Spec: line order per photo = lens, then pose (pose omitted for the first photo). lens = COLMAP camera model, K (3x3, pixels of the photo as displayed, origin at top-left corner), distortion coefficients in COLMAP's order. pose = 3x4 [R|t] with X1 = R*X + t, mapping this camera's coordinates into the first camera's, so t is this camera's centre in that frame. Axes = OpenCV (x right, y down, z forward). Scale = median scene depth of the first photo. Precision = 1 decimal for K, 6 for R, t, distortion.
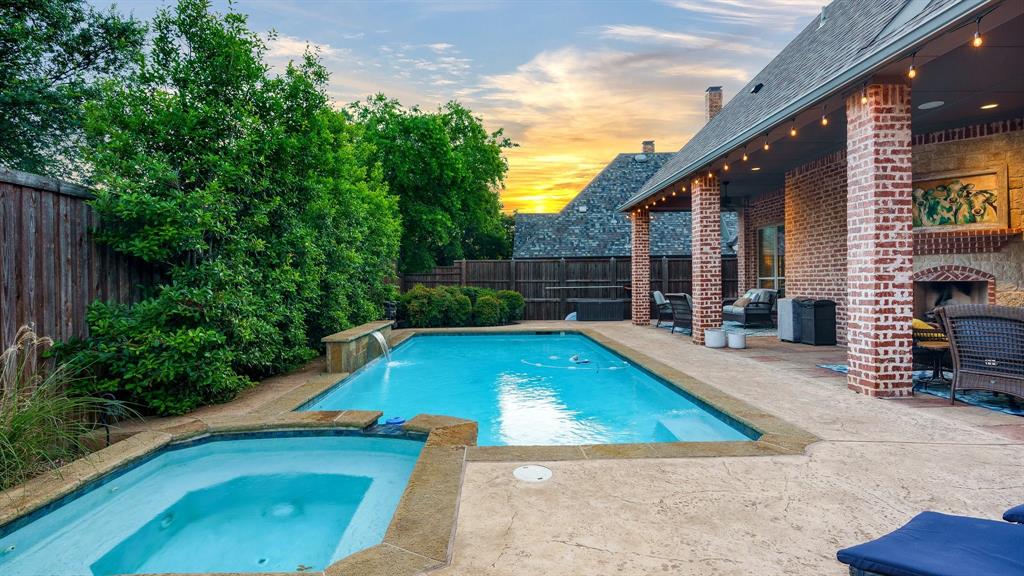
lens RADIAL K [[506.1, 0, 516.7], [0, 506.1, 286.3], [0, 0, 1]] dist [-0.003288, 0.000072]
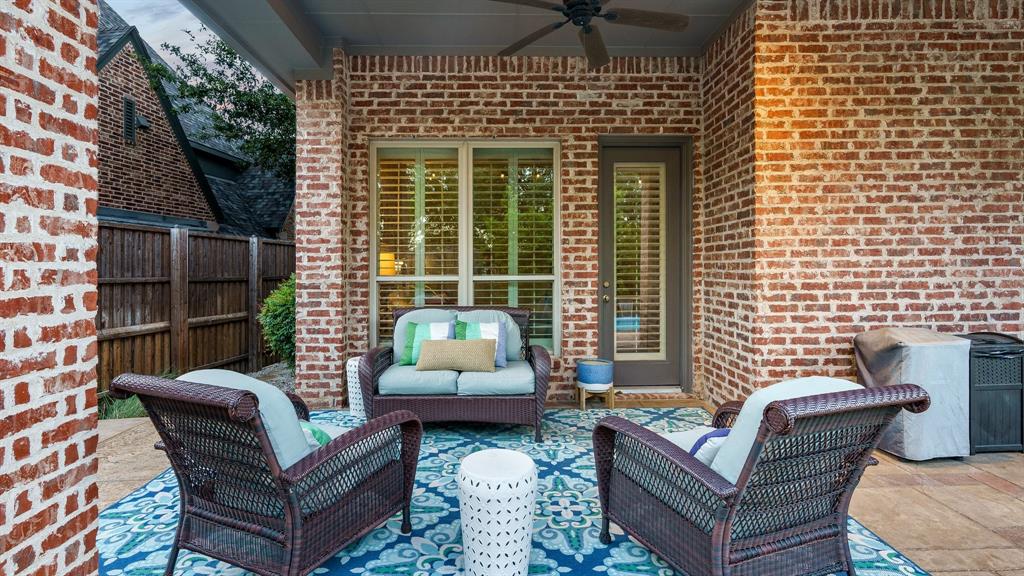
lens RADIAL K [[506.1, 0, 500.1], [0, 506.1, 274.2], [0, 0, 1]] dist [-0.003288, 0.000072]
pose [[0.023754, 0.007858, 0.999687, 0.215416], [0.011610, 0.999900, -0.008135, -0.027612], [-0.999650, 0.011800, 0.023661, 1.676626]]
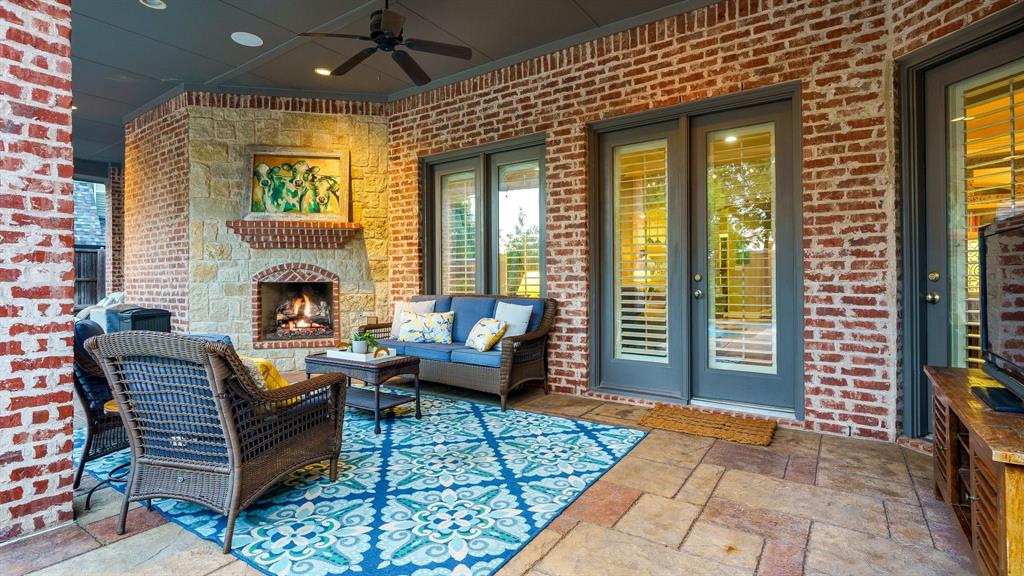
lens RADIAL K [[506.1, 0, 508.1], [0, 506.1, 281.1], [0, 0, 1]] dist [-0.003288, 0.000072]
pose [[0.598352, 0.003405, 0.801226, 0.416896], [0.005158, 0.999954, -0.008102, -0.003509], [-0.801217, 0.008980, 0.598306, 0.241055]]
